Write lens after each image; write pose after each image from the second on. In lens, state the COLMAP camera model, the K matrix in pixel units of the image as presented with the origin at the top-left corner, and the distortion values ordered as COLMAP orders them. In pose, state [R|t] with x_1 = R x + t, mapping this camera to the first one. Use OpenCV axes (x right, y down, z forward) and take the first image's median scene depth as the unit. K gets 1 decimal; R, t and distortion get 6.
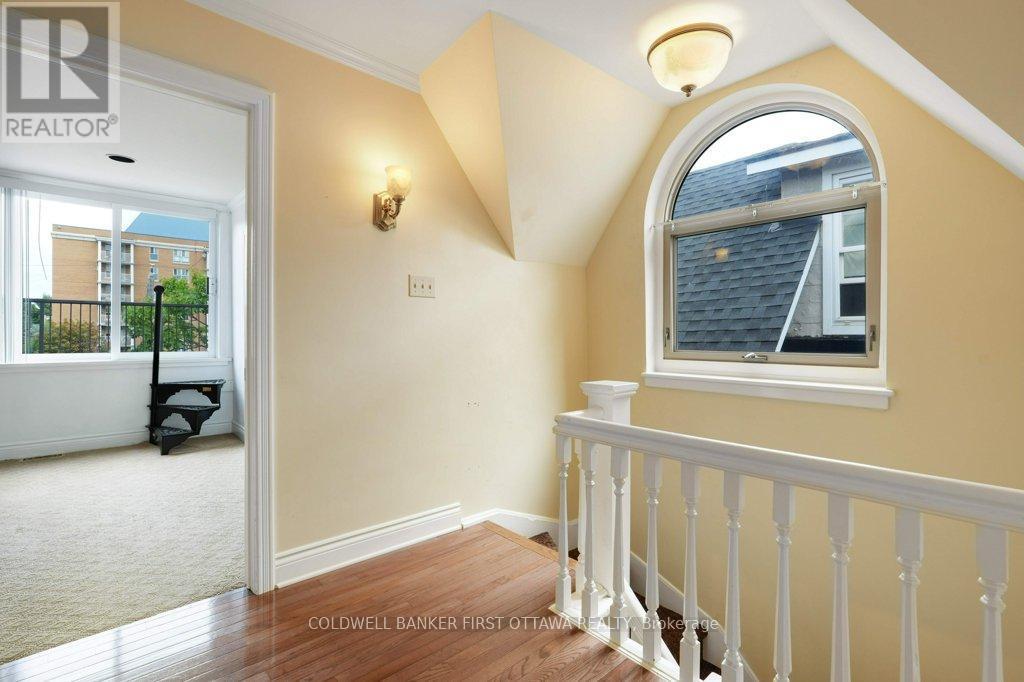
lens RADIAL K [[469.0, 0, 519.0], [0, 469.0, 339.3], [0, 0, 1]] dist [-0.005285, 0.000819]
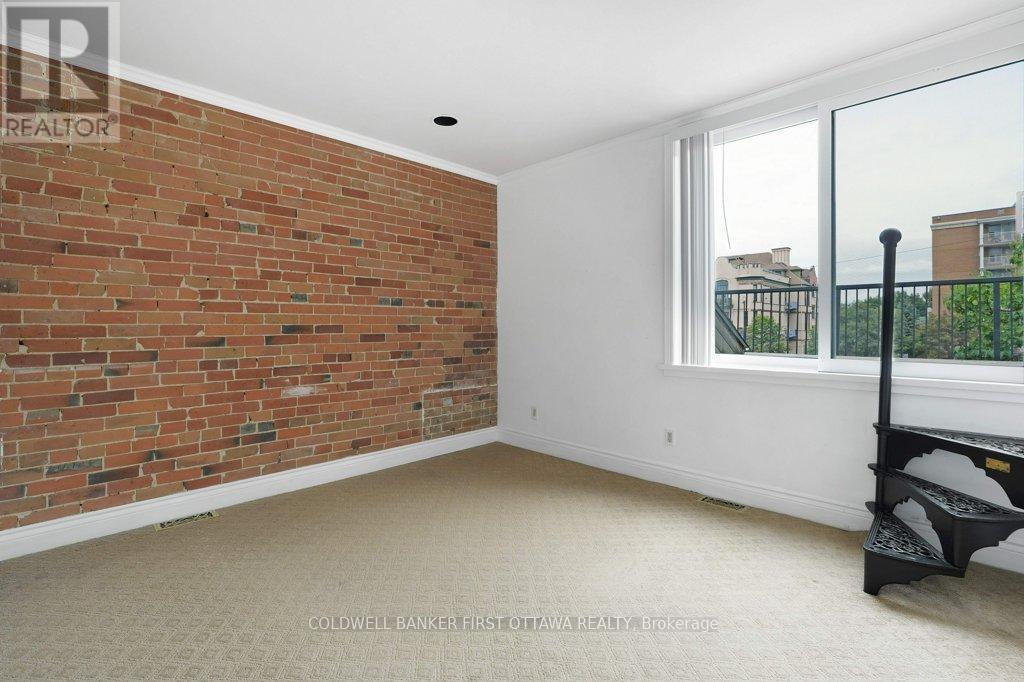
lens RADIAL K [[469.0, 0, 519.6], [0, 469.0, 336.2], [0, 0, 1]] dist [-0.005285, 0.000819]
pose [[0.049607, 0.011077, -0.998707, -0.303604], [0.000734, 0.999938, 0.011127, -0.004526], [0.998769, -0.001285, 0.049596, 0.587736]]
